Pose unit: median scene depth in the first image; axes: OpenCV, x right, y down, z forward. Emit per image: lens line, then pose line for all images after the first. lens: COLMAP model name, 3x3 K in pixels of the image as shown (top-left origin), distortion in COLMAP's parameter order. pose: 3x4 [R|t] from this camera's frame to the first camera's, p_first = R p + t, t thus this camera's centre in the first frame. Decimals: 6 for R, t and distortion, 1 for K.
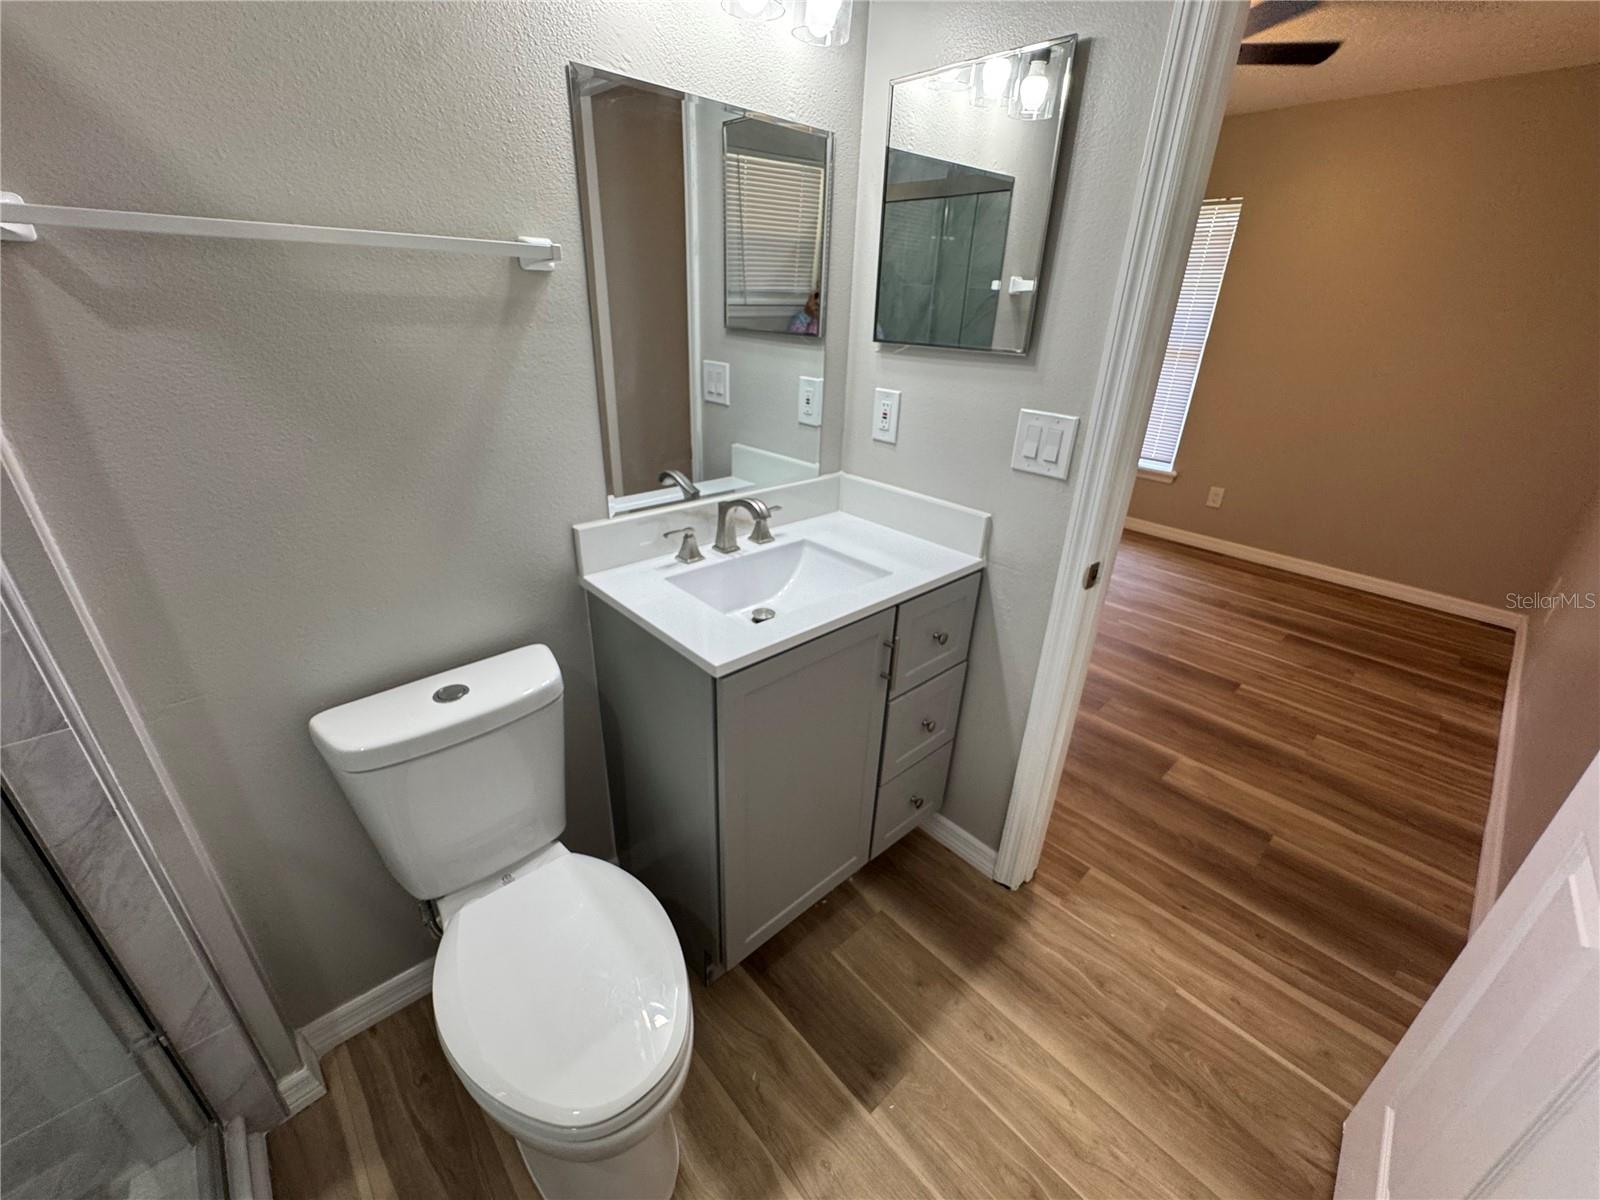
lens RADIAL K [[640.9, 0, 797.5], [0, 640.9, 601.3], [0, 0, 1]] dist [-0.004263, 0.000479]
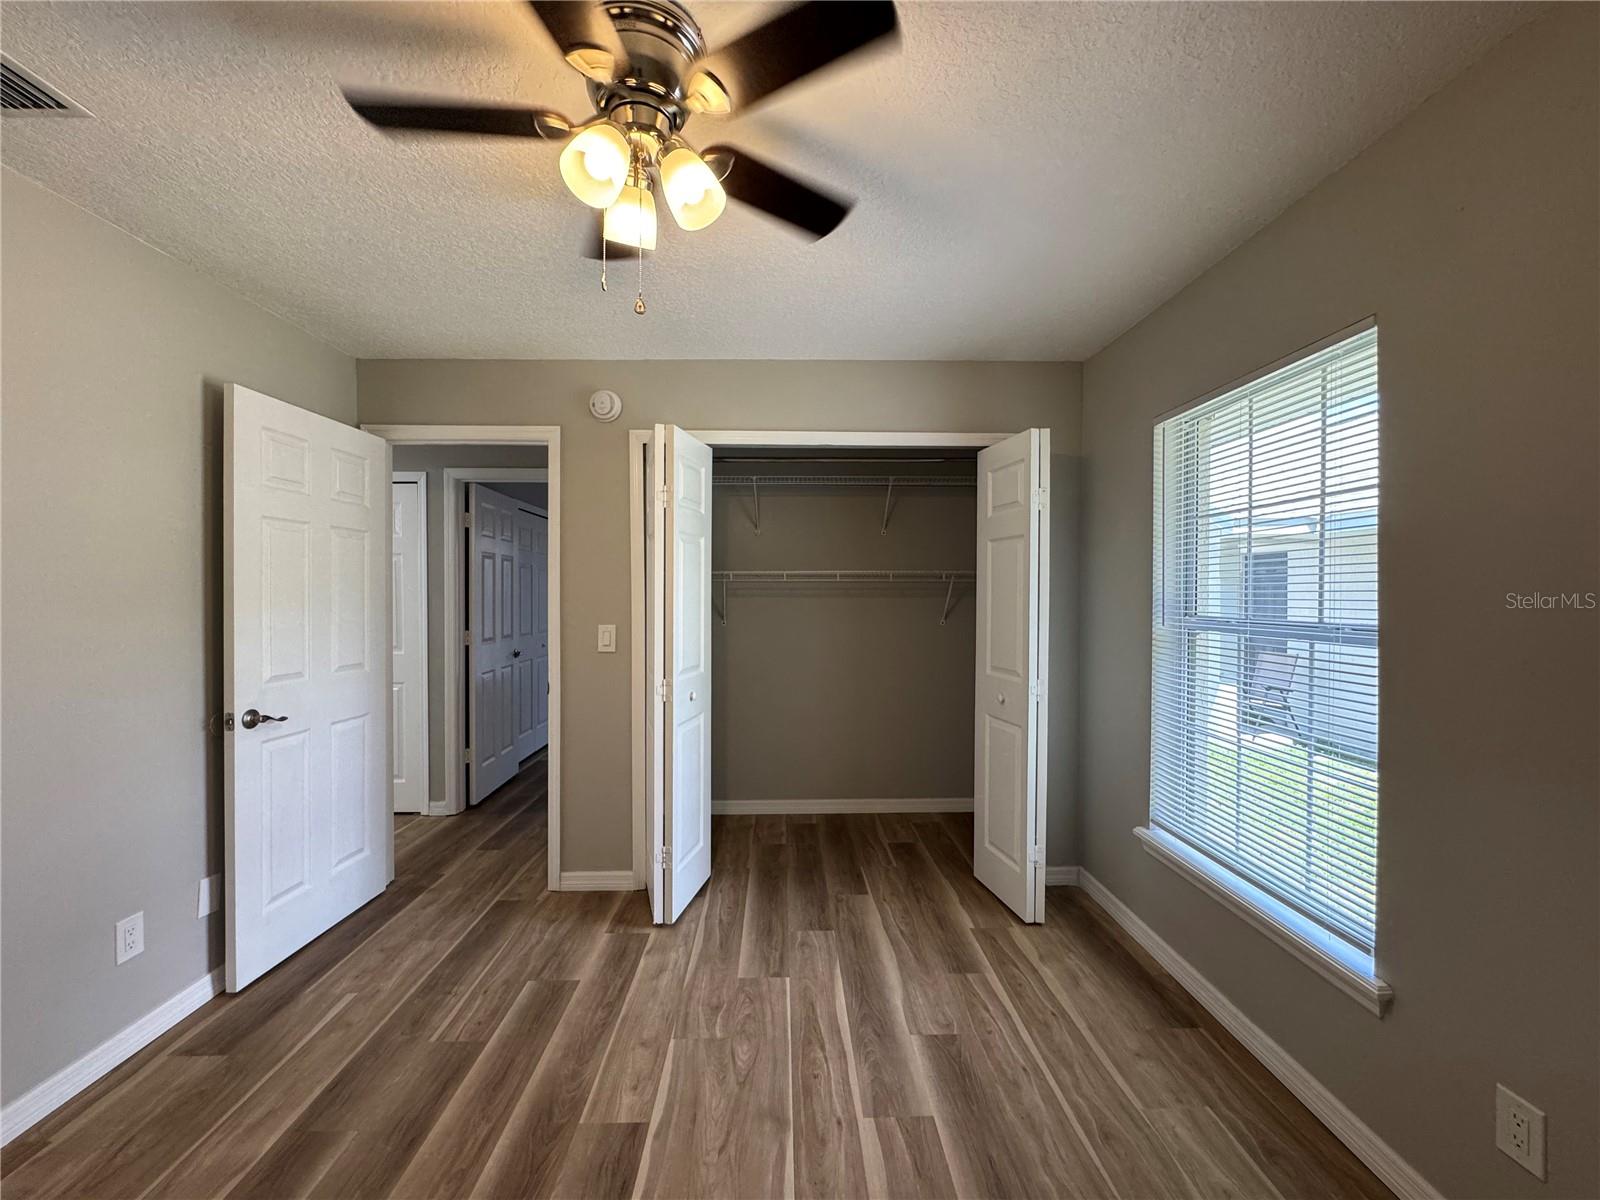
lens RADIAL K [[640.9, 0, 799.5], [0, 640.9, 598.4], [0, 0, 1]] dist [-0.004263, 0.000479]
pose [[0.759430, -0.017692, -0.650349, 0.820328], [-0.262006, 0.906667, -0.330616, -0.276158], [0.595499, 0.421475, 0.683915, 0.683199]]
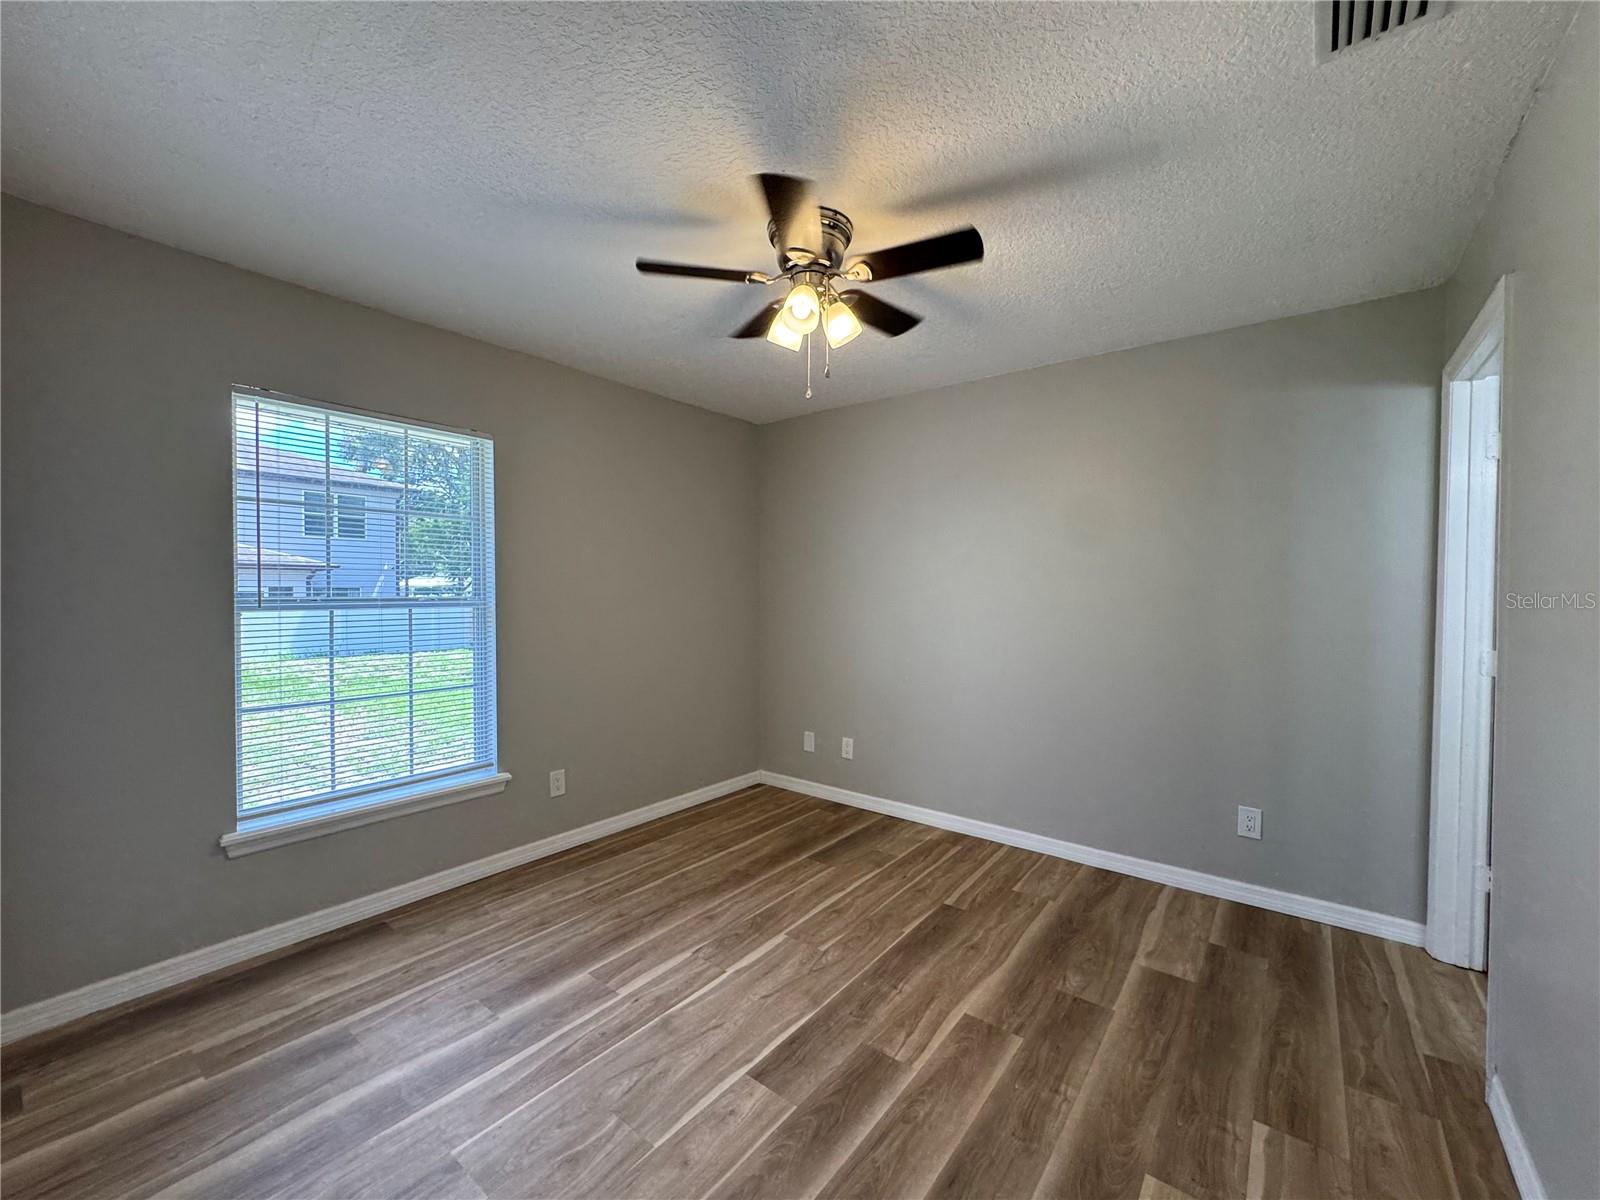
lens RADIAL K [[640.9, 0, 801.3], [0, 640.9, 598.2], [0, 0, 1]] dist [-0.004263, 0.000479]
pose [[-0.166838, -0.040261, 0.985162, -0.202255], [0.414946, 0.903509, 0.107195, -0.445768], [-0.894419, 0.426673, -0.134034, 1.019827]]
